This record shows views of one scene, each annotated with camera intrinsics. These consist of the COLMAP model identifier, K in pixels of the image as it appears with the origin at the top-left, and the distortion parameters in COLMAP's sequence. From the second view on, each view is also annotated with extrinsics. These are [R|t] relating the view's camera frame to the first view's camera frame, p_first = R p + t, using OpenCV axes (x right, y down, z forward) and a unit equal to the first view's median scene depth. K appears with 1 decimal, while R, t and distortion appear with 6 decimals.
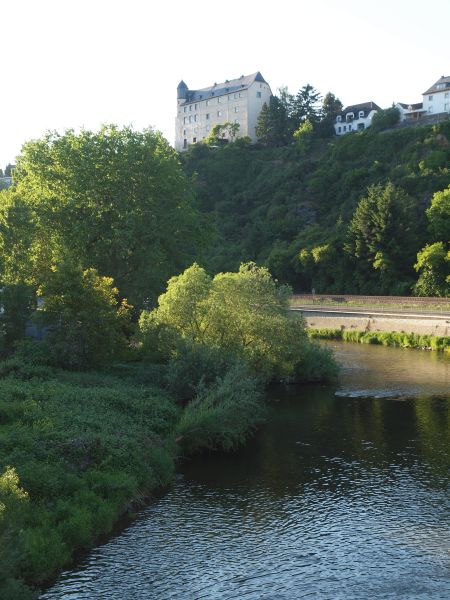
lens RADIAL K [[1015.3, 0, 225.0], [0, 1015.3, 300.0], [0, 0, 1]] dist [0.025344, 0.072536]
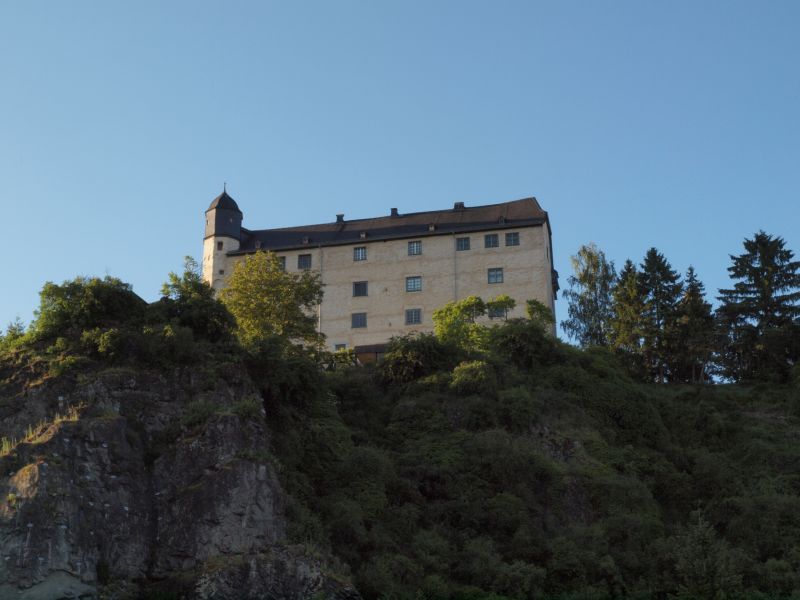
lens RADIAL K [[1361.6, 0, 400.0], [0, 1361.6, 300.0], [0, 0, 1]] dist [0.041248, 0.052536]
pose [[0.753887, 0.252163, 0.606687, -0.303584], [0.016571, 0.915822, -0.401243, 0.005656], [-0.656796, 0.312545, 0.686247, 0.733688]]
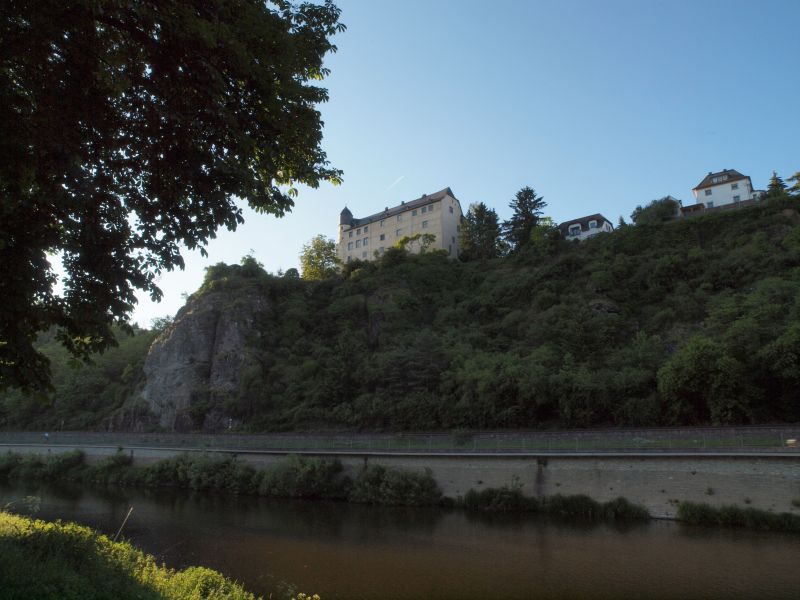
lens RADIAL K [[572.7, 0, 400.0], [0, 572.7, 300.0], [0, 0, 1]] dist [-0.126004, 0.000524]
pose [[0.974800, 0.067312, 0.212681, -0.111092], [-0.007286, 0.962488, -0.271228, 0.004319], [-0.222960, 0.262844, 0.938724, 0.593152]]
